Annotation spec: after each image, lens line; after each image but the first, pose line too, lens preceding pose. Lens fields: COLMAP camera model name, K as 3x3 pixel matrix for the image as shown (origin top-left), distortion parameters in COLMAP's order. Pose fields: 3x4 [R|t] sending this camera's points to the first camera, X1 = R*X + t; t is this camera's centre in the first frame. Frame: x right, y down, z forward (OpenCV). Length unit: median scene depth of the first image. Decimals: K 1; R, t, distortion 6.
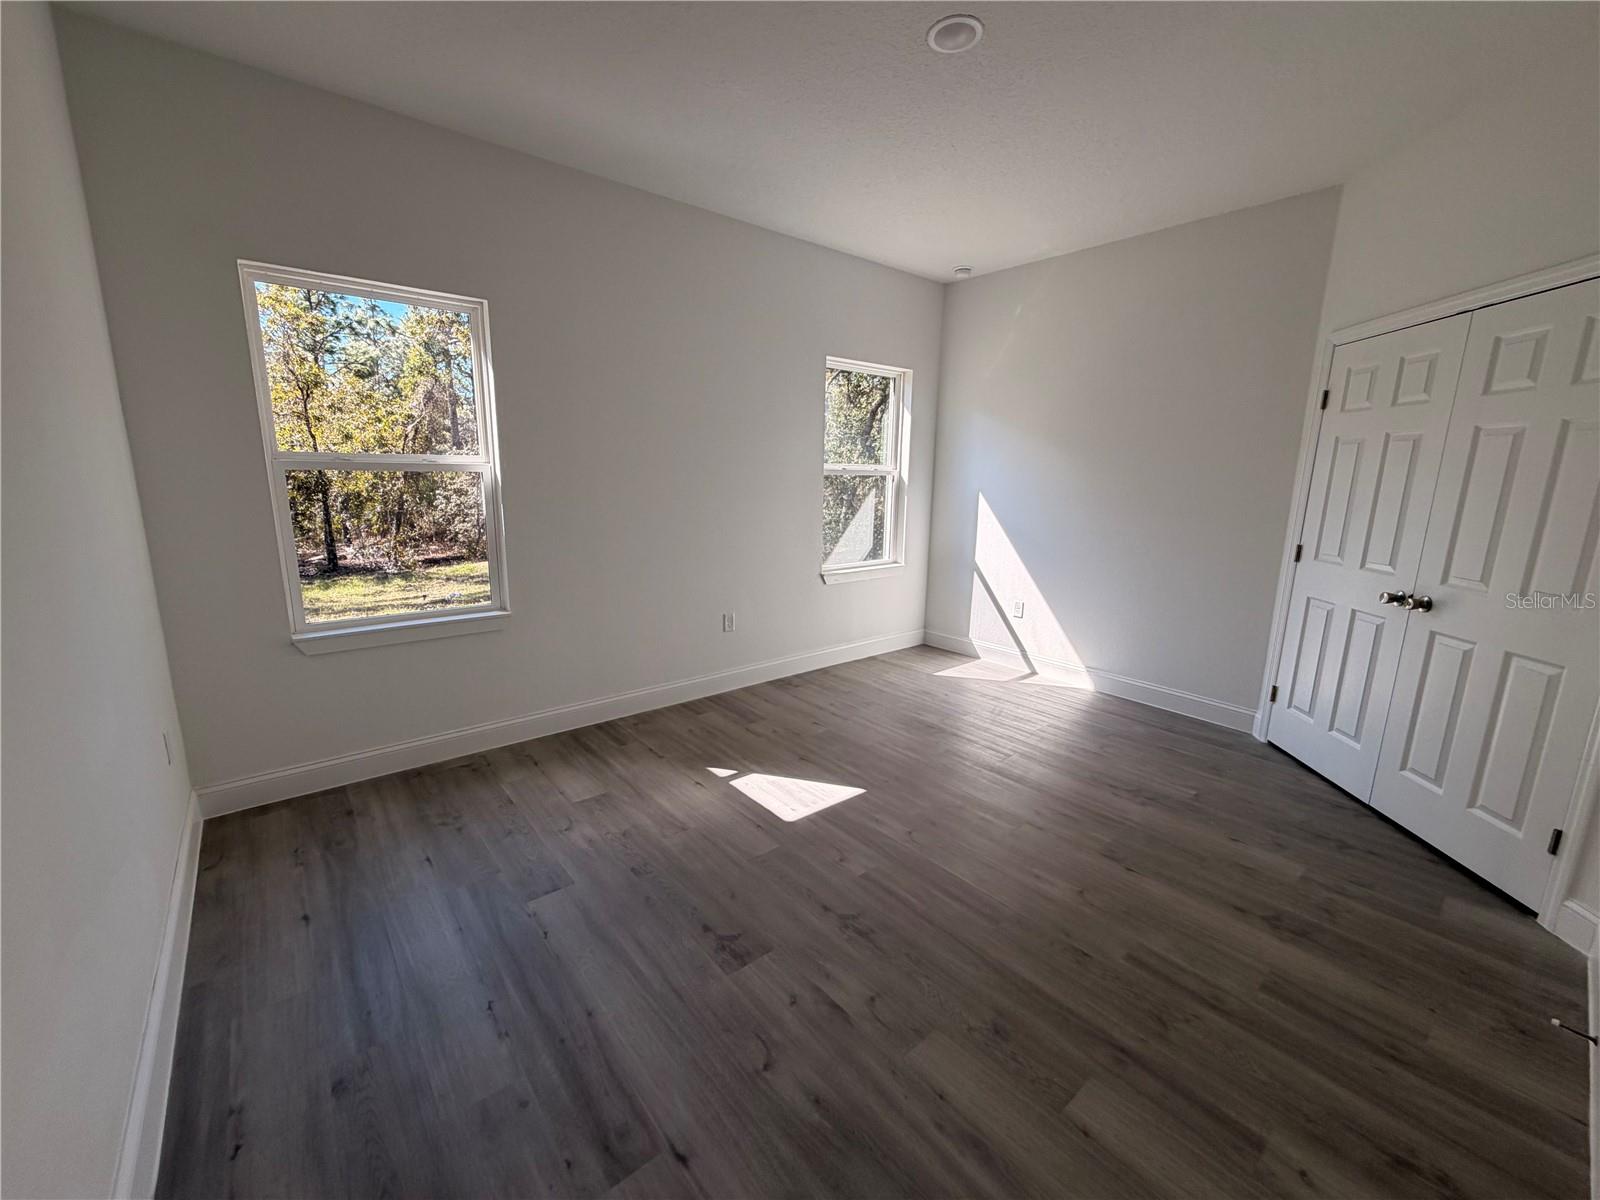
lens RADIAL K [[645.8, 0, 803.7], [0, 645.8, 605.8], [0, 0, 1]] dist [-0.002920, 0.000736]
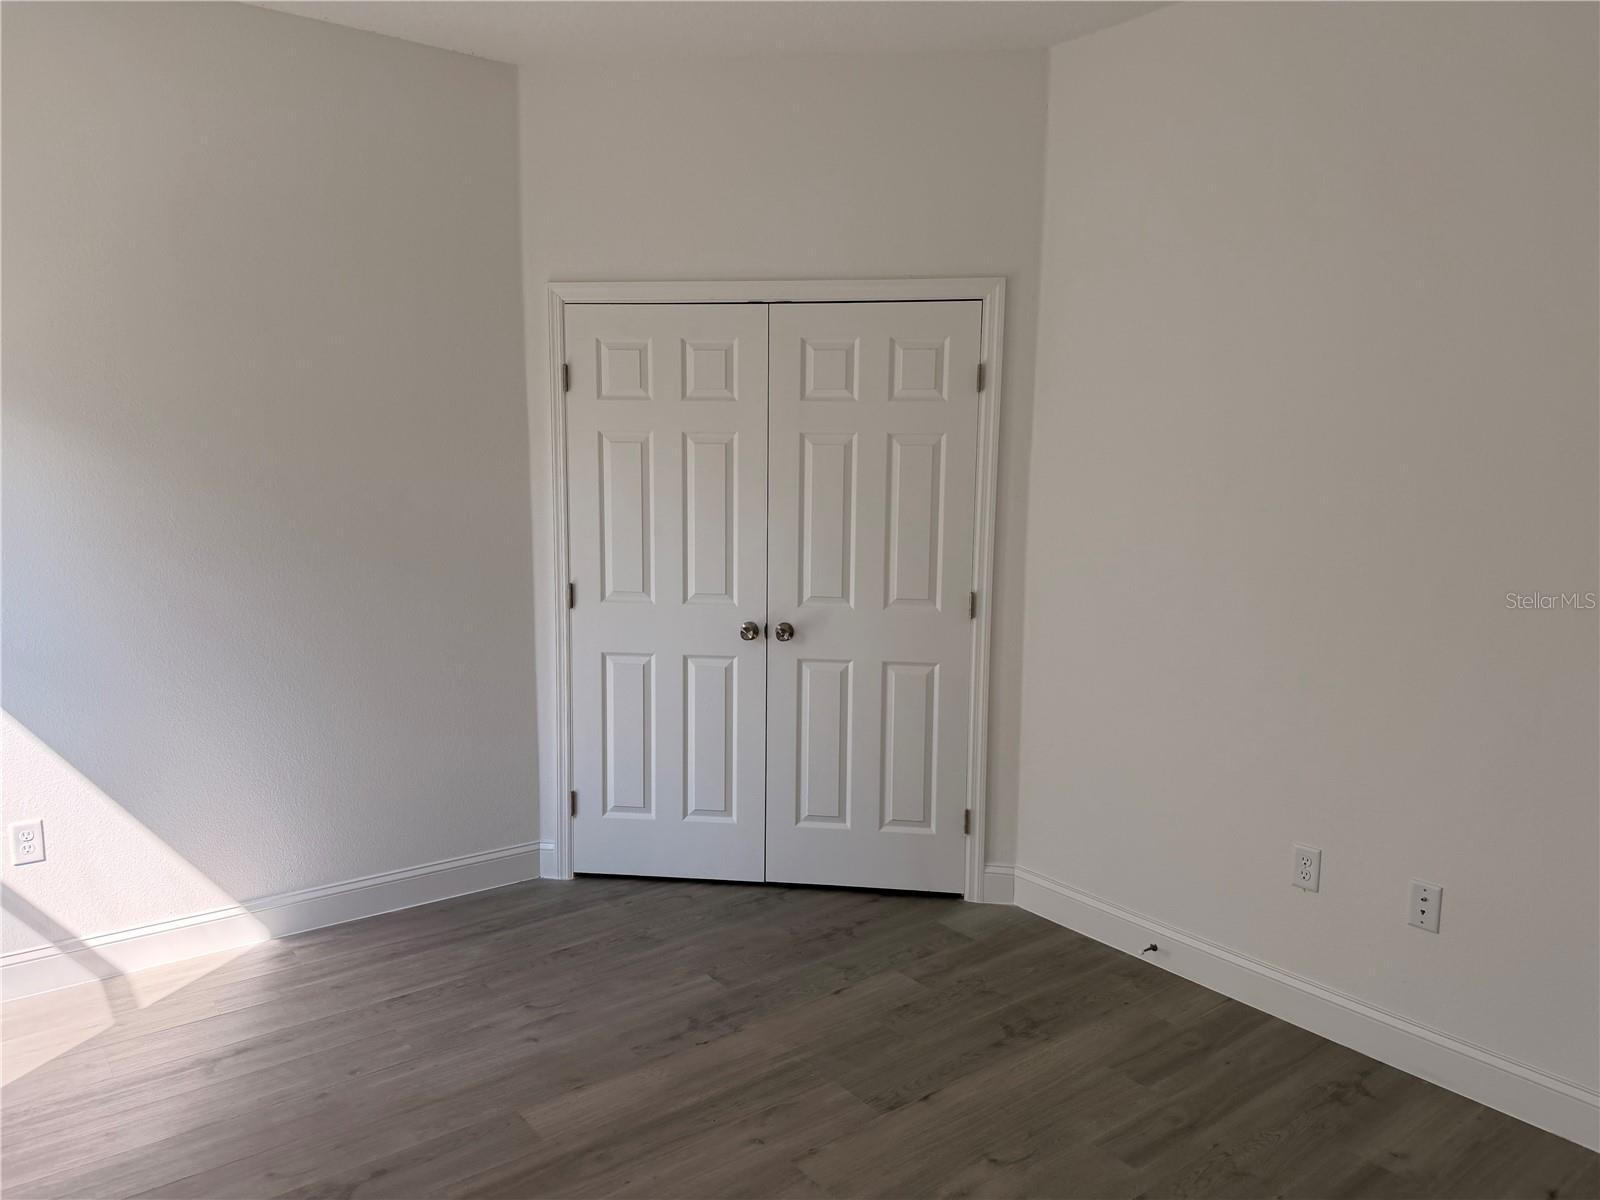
lens RADIAL K [[1131.7, 0, 802.4], [0, 1131.7, 586.0], [0, 0, 1]] dist [0.045090, -0.055084]
pose [[0.043460, -0.143093, 0.988755, -0.539158], [0.196206, 0.971638, 0.131992, -0.260801], [-0.979599, 0.188264, 0.070303, 0.867837]]
